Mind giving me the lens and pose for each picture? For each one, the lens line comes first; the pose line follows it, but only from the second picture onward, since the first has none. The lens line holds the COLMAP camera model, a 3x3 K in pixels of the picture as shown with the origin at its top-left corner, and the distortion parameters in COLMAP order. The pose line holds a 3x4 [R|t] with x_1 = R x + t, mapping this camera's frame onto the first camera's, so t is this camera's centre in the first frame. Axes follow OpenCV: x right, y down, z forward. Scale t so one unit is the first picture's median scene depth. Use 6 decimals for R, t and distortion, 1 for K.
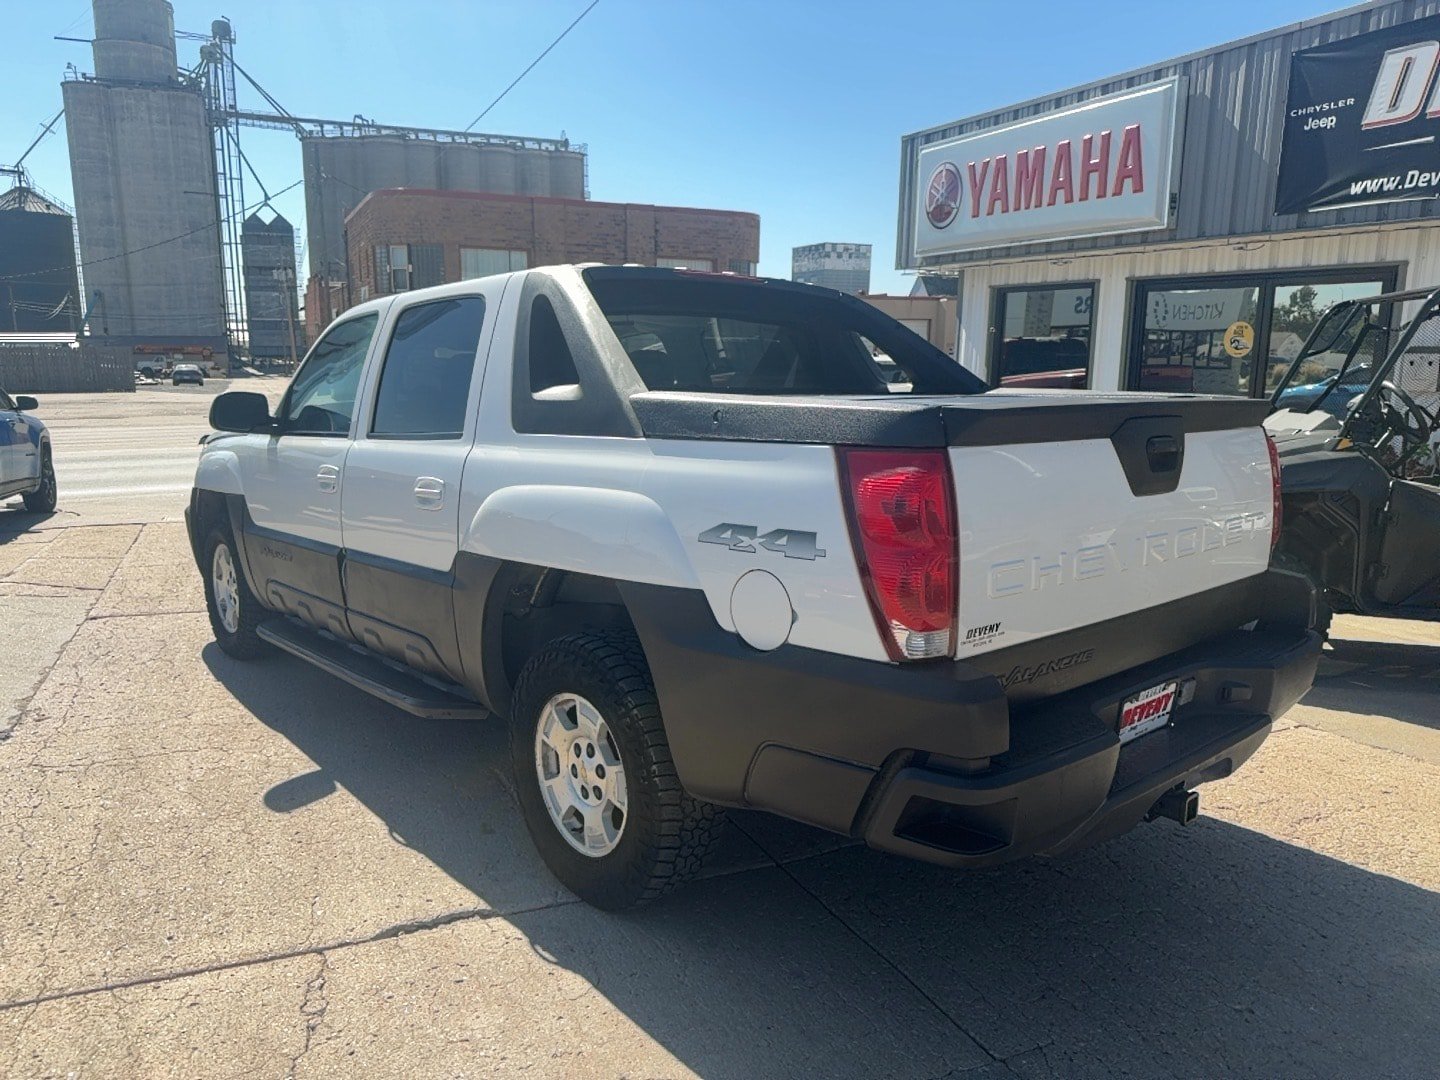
lens RADIAL K [[1013.1, 0, 725.8], [0, 1013.1, 560.1], [0, 0, 1]] dist [-0.001618, -0.003176]
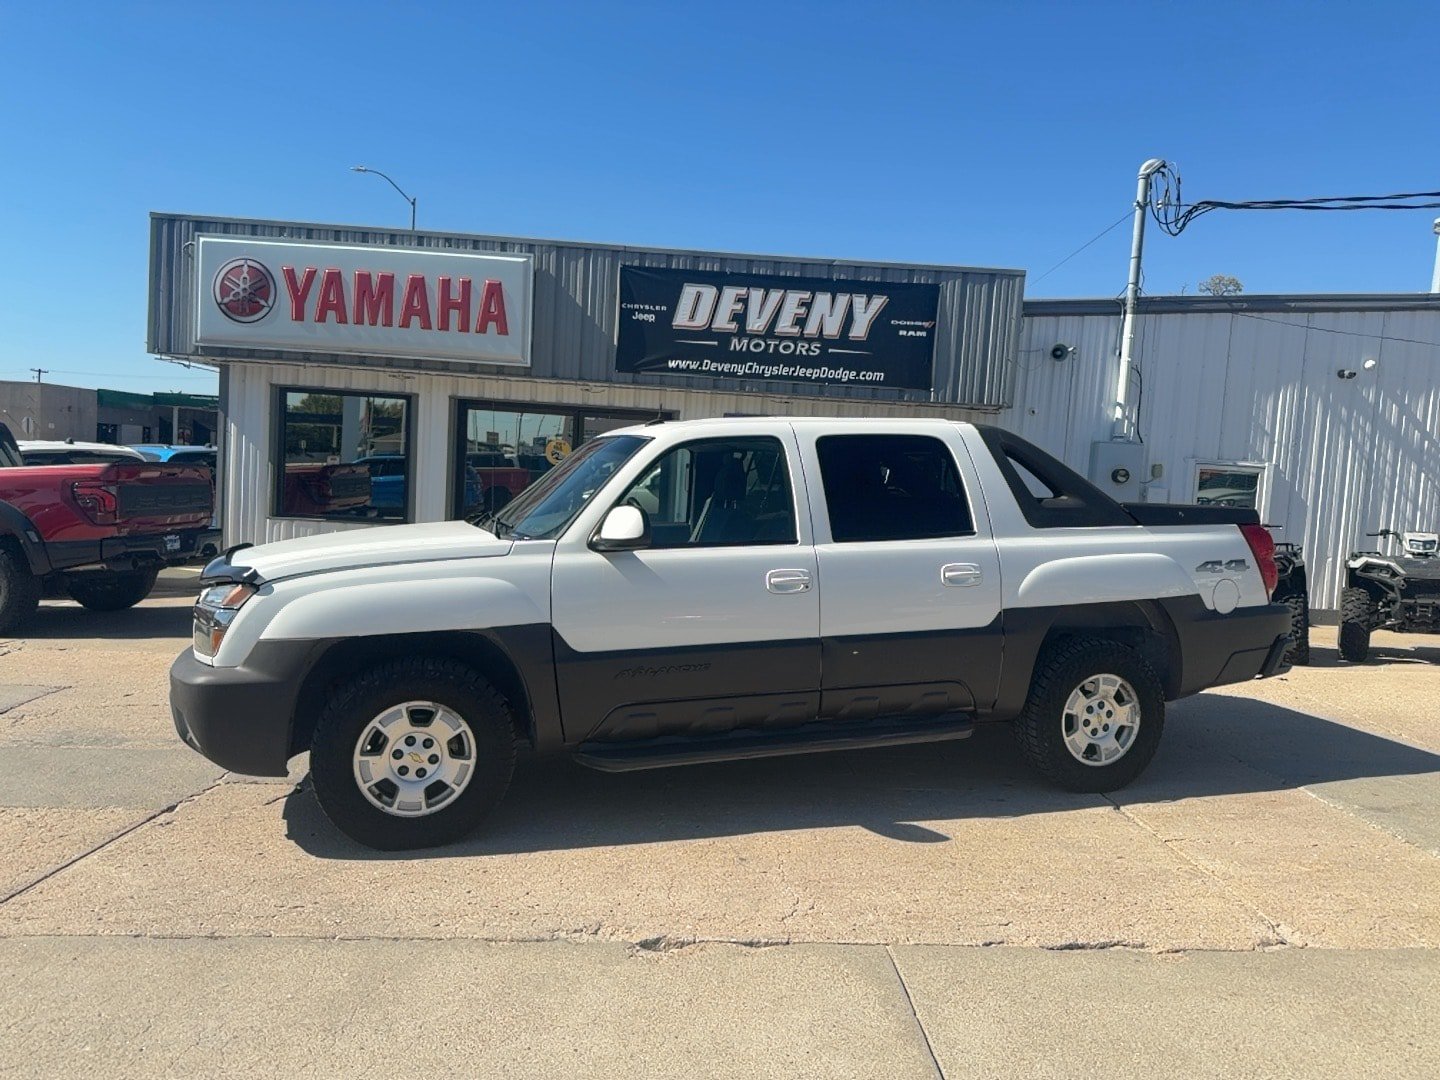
lens RADIAL K [[985.8, 0, 722.8], [0, 985.8, 559.6], [0, 0, 1]] dist [0.131247, -0.245537]
pose [[0.405944, -0.065453, 0.911551, -0.709017], [0.143255, 0.989659, 0.007265, -0.060564], [-0.902600, 0.127635, 0.411123, 0.306031]]
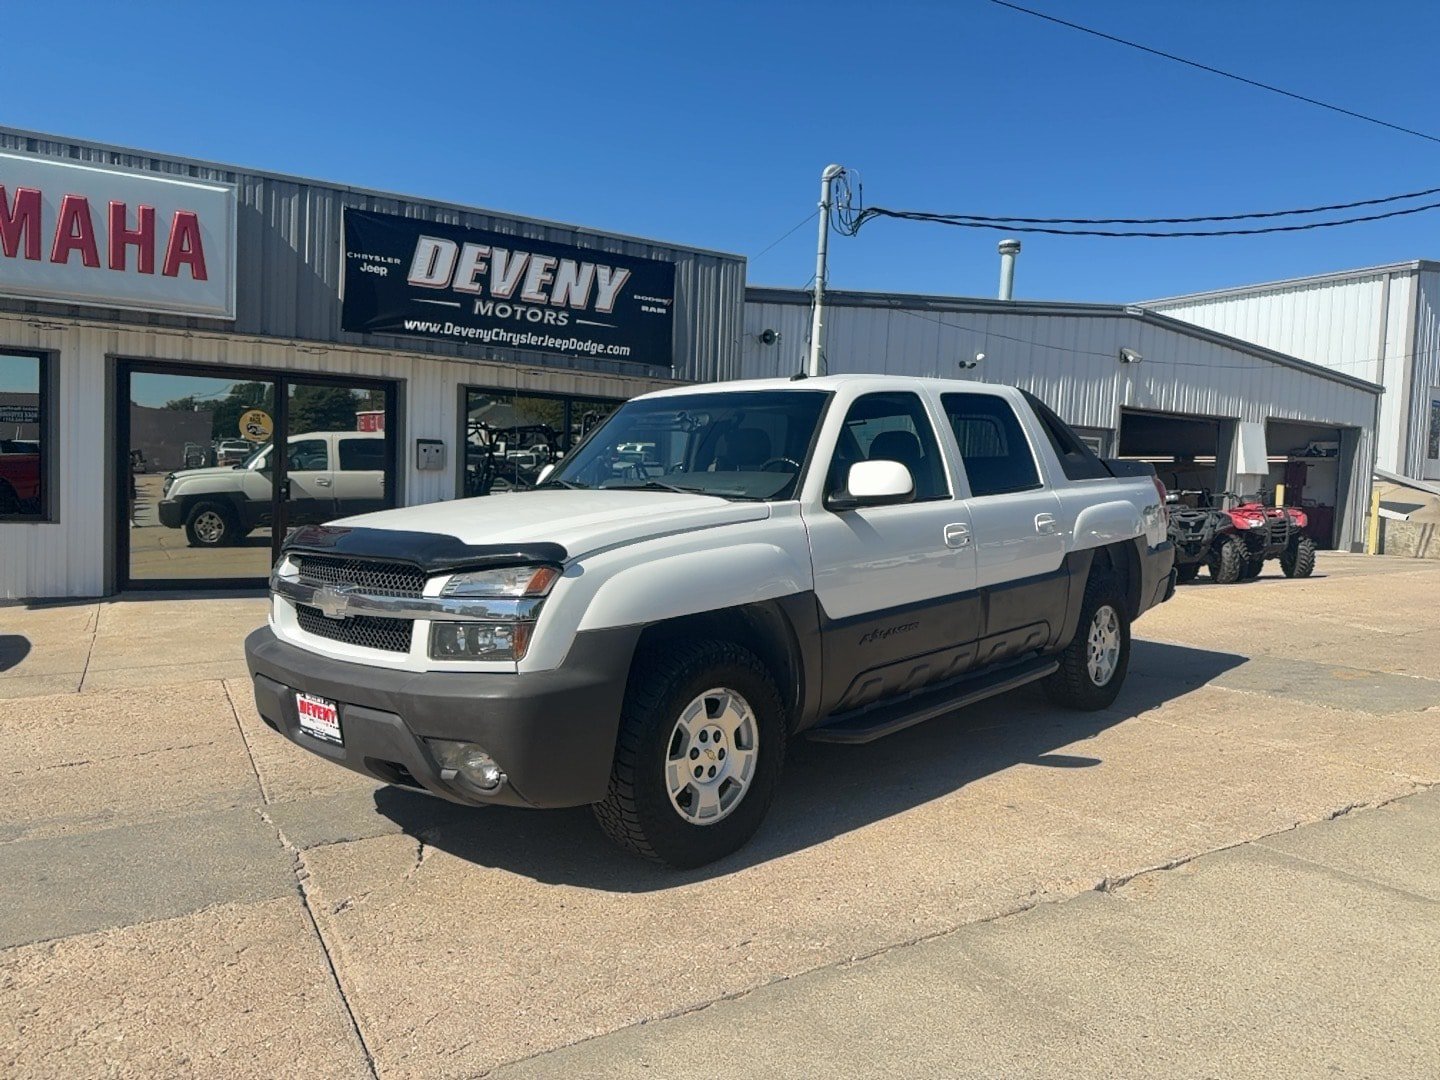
lens RADIAL K [[985.8, 0, 722.8], [0, 985.8, 559.6], [0, 0, 1]] dist [0.131247, -0.245537]
pose [[-0.082117, -0.087505, 0.992774, -0.741006], [0.175606, 0.979282, 0.100842, -0.105459], [-0.981030, 0.182618, -0.065049, 0.666435]]
